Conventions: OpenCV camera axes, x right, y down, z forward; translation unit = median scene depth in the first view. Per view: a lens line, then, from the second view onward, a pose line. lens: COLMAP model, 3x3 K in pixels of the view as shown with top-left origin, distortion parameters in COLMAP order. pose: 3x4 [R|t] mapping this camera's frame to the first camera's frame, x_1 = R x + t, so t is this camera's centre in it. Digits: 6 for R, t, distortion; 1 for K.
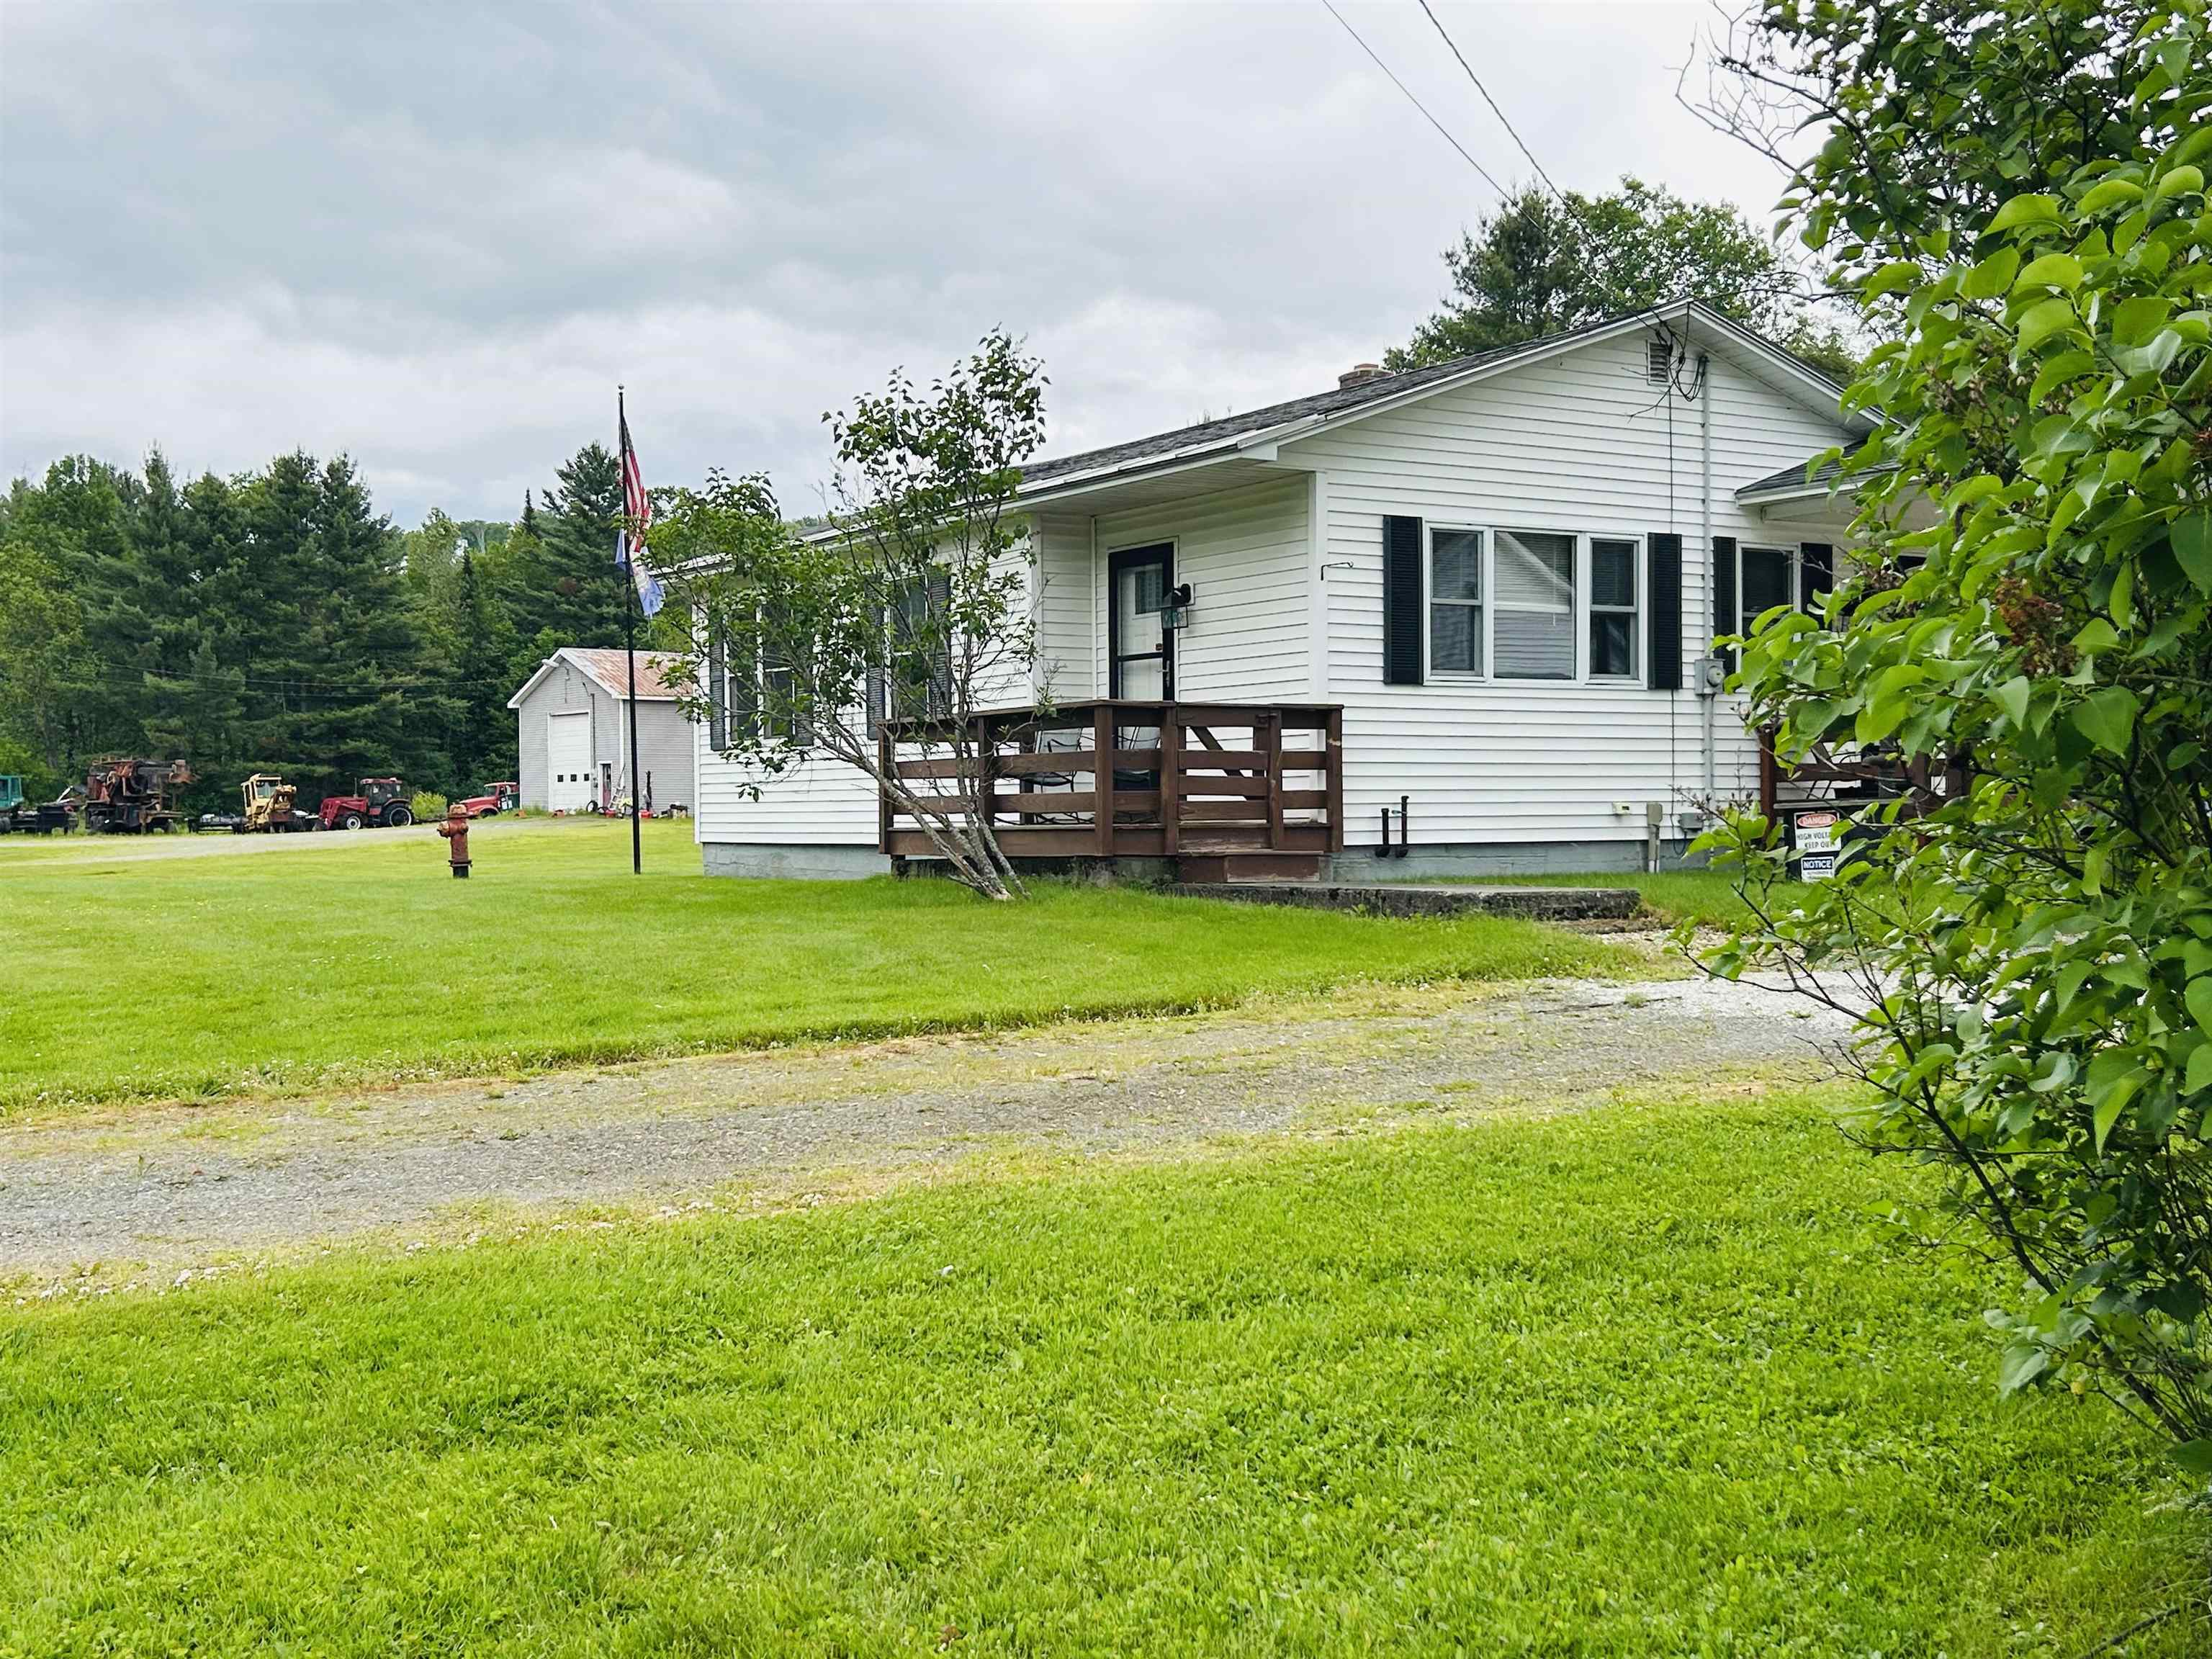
lens RADIAL K [[2437.6, 0, 1100.4], [0, 2437.6, 833.8], [0, 0, 1]] dist [0.155854, -0.404098]
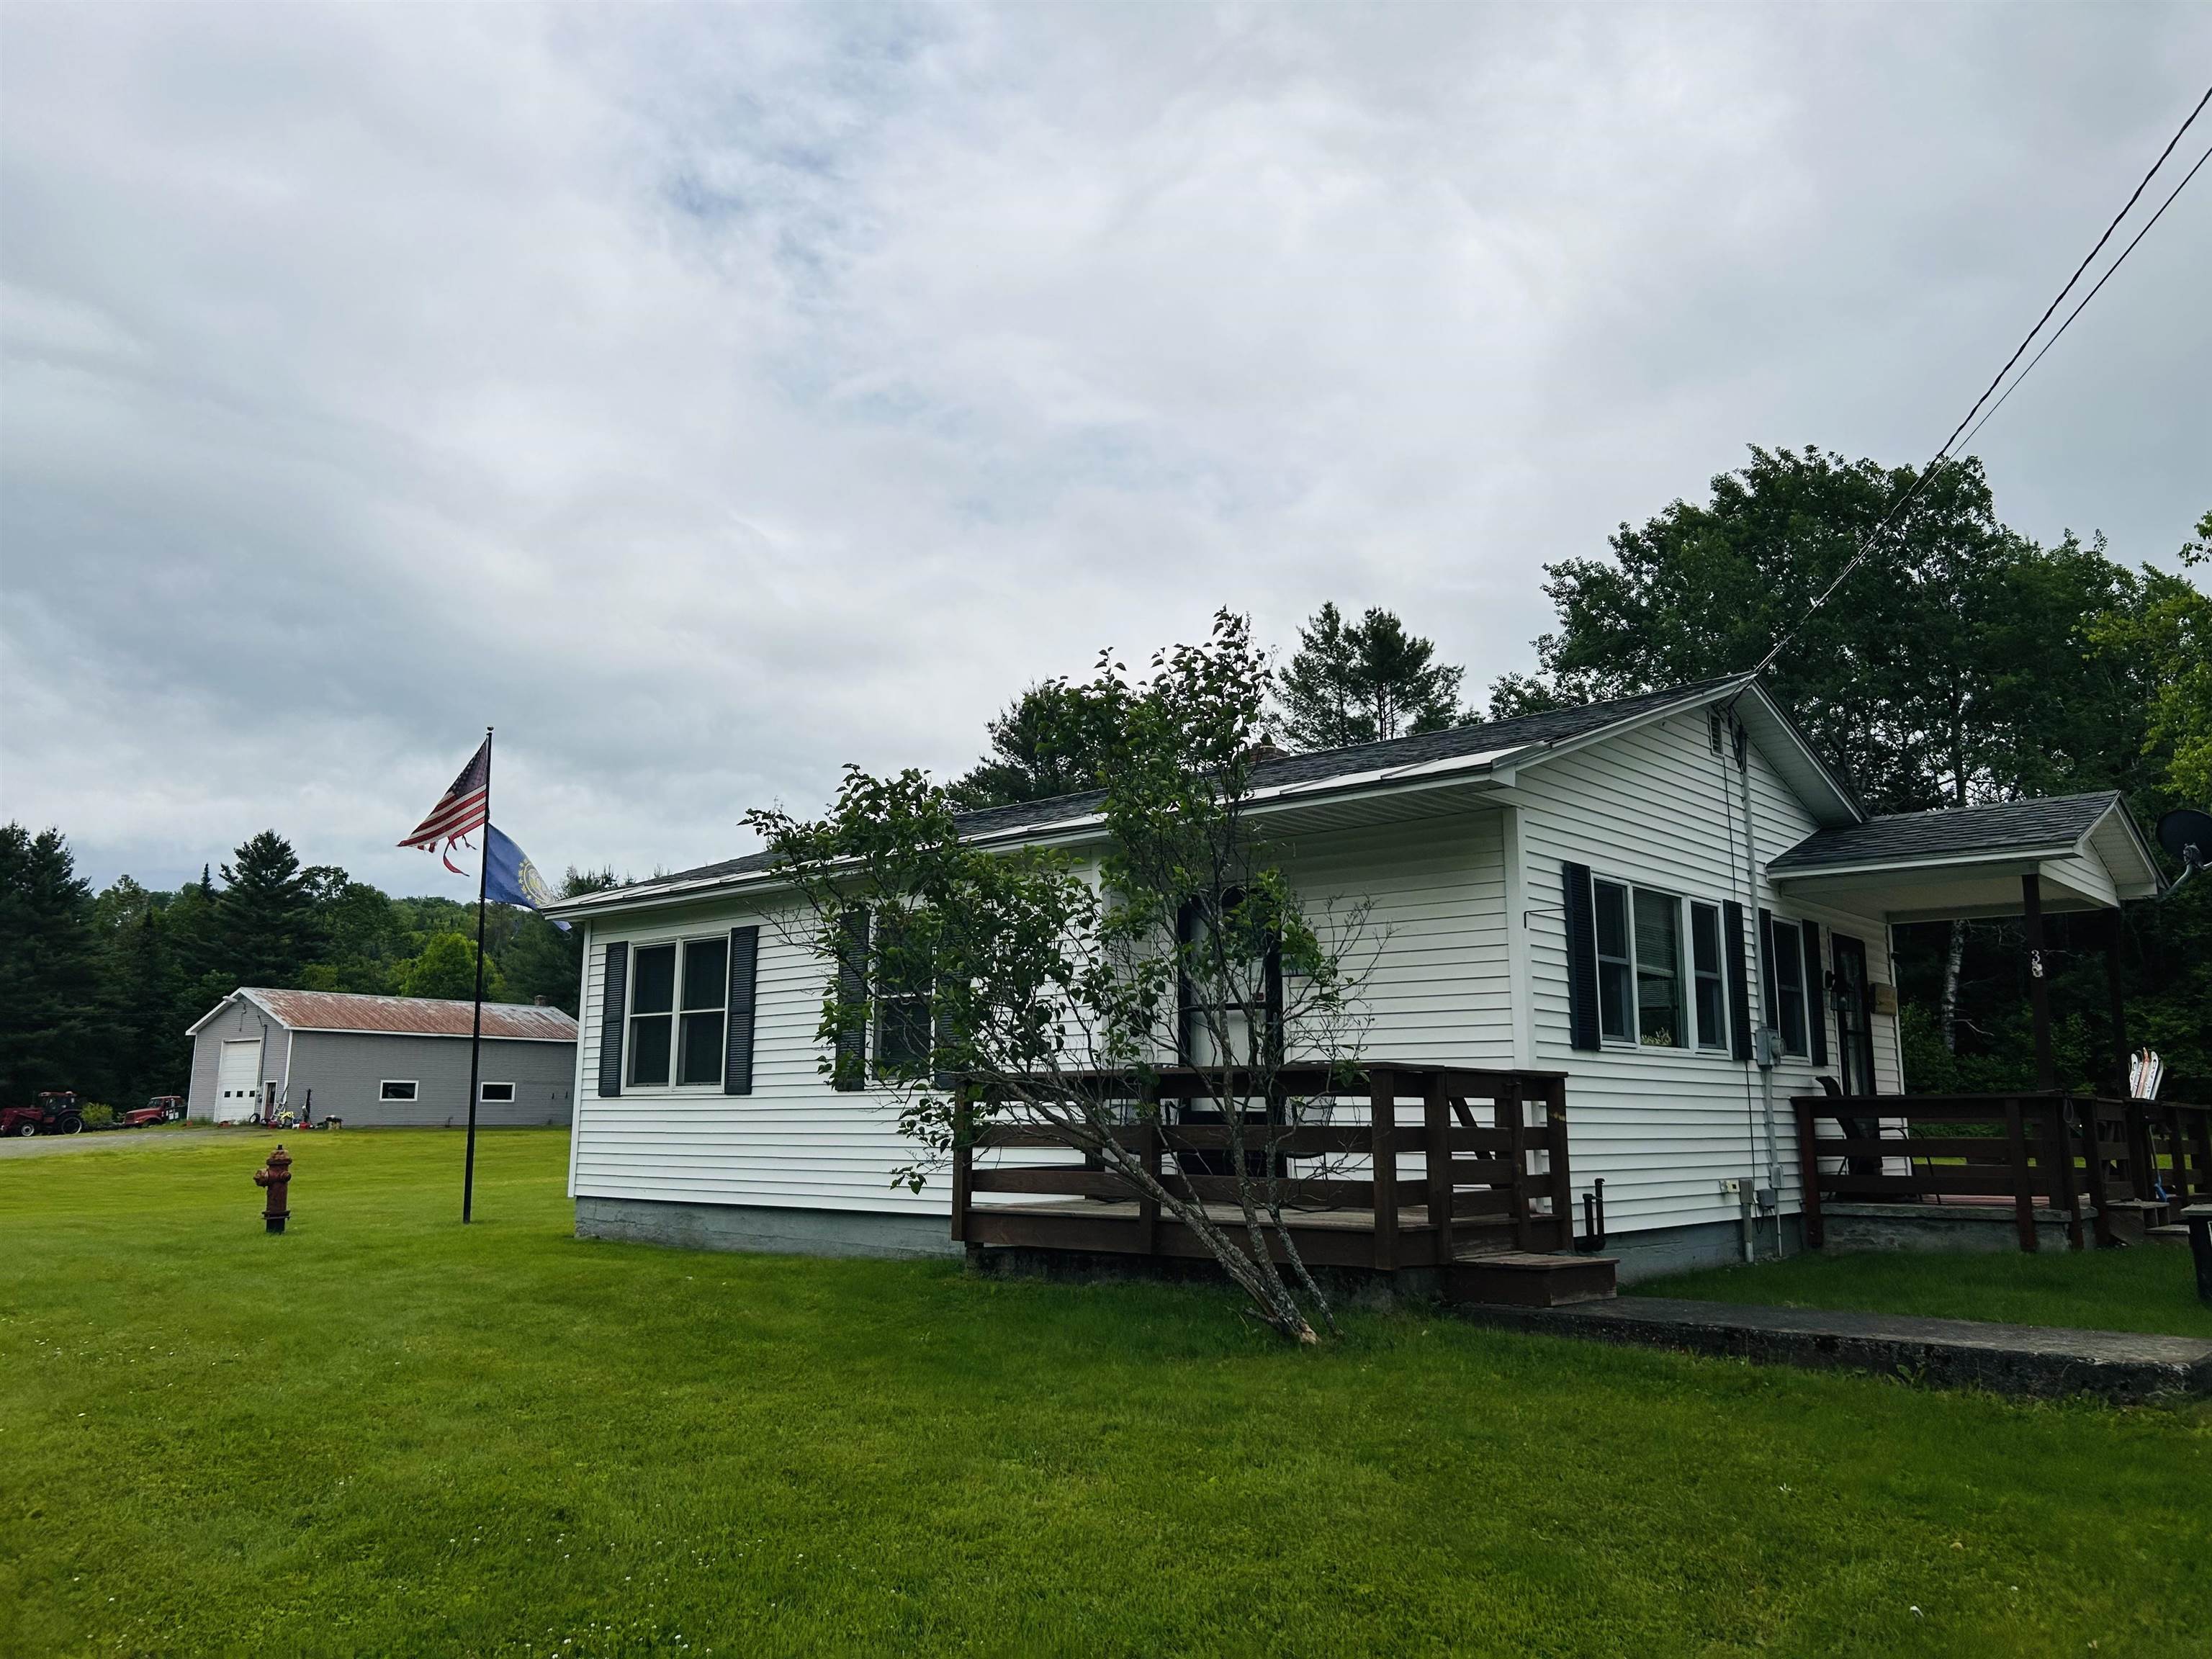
lens RADIAL K [[1653.4, 0, 1091.1], [0, 1653.4, 807.5], [0, 0, 1]] dist [0.045163, -0.043873]
pose [[0.962350, 0.061699, 0.264717, -0.209961], [-0.009223, 0.980748, -0.195058, -0.027114], [-0.271655, 0.185273, 0.944393, 0.448783]]
